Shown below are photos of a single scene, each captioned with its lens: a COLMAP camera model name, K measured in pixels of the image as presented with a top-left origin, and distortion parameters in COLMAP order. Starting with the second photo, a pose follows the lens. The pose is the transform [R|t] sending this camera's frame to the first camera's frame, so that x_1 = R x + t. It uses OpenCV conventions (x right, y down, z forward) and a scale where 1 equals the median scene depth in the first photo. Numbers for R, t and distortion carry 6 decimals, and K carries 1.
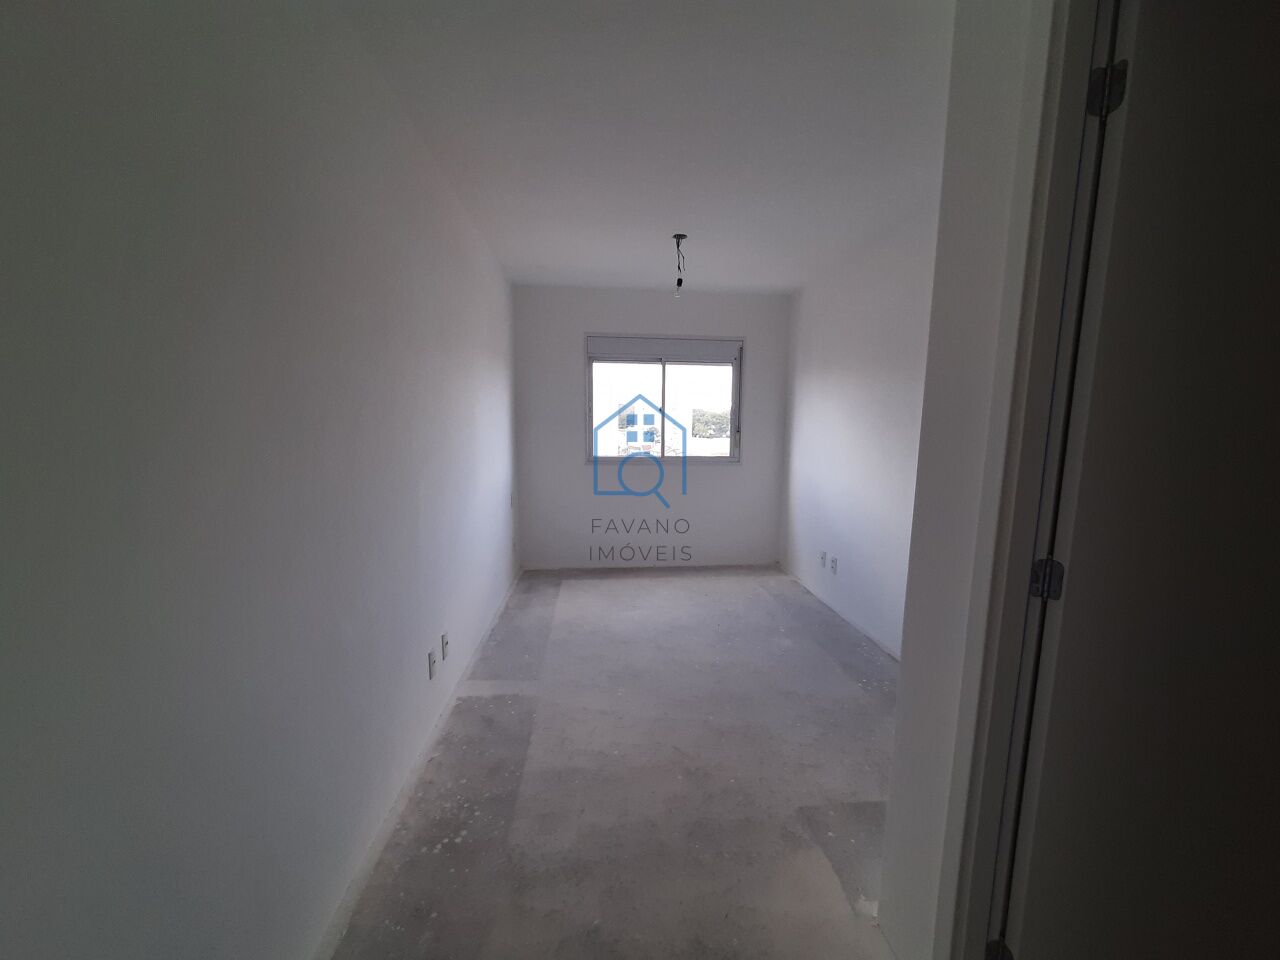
lens RADIAL K [[511.7, 0, 643.6], [0, 511.7, 482.1], [0, 0, 1]] dist [-0.004410, -0.000276]
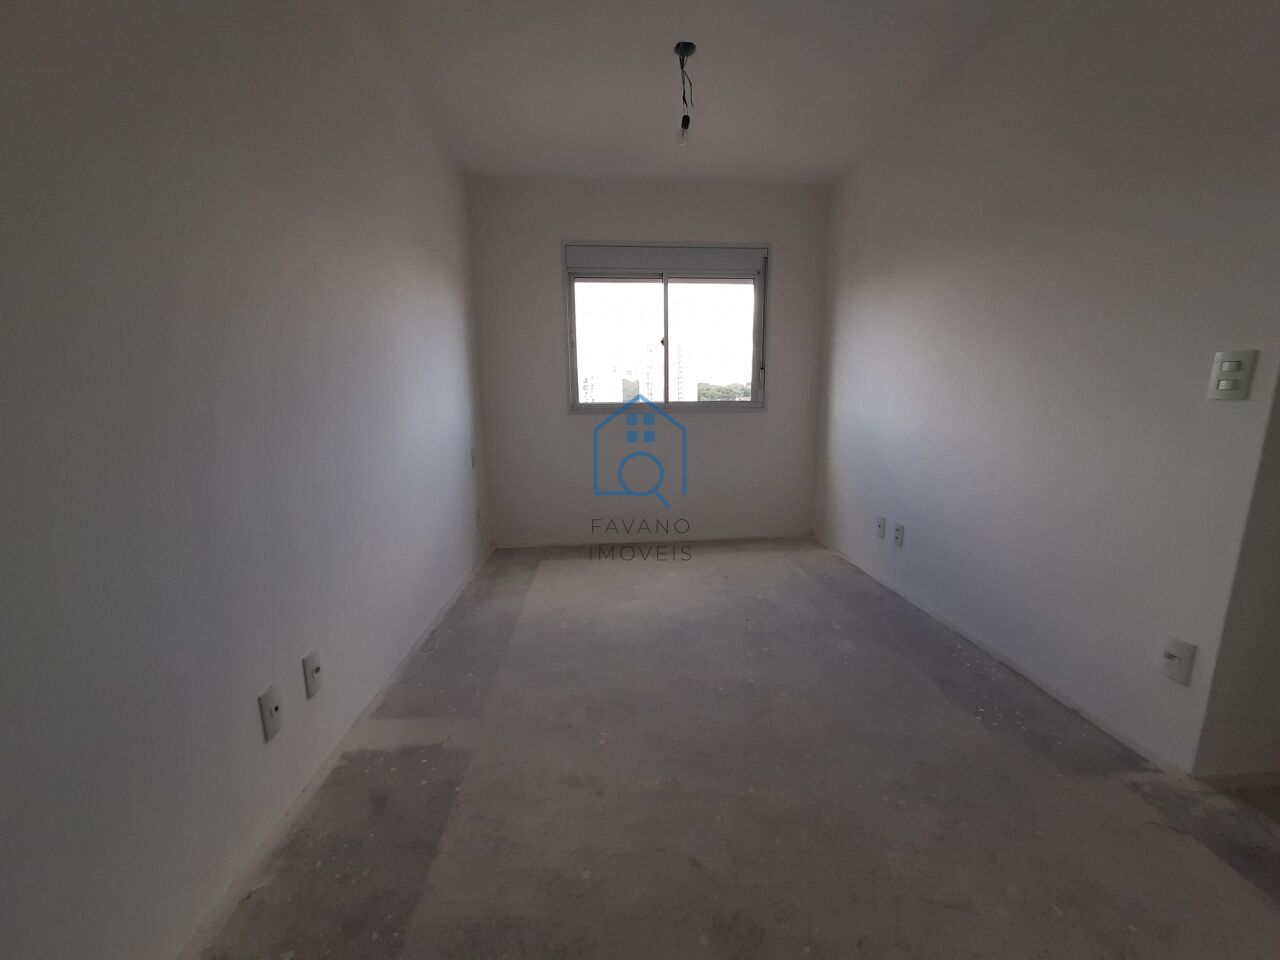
lens RADIAL K [[511.7, 0, 644.7], [0, 511.7, 479.5], [0, 0, 1]] dist [-0.004410, -0.000276]
pose [[0.999770, -0.018468, -0.010896, 0.013320], [0.018903, 0.998966, 0.041337, 0.046633], [0.010121, -0.041533, 0.999086, 0.273035]]
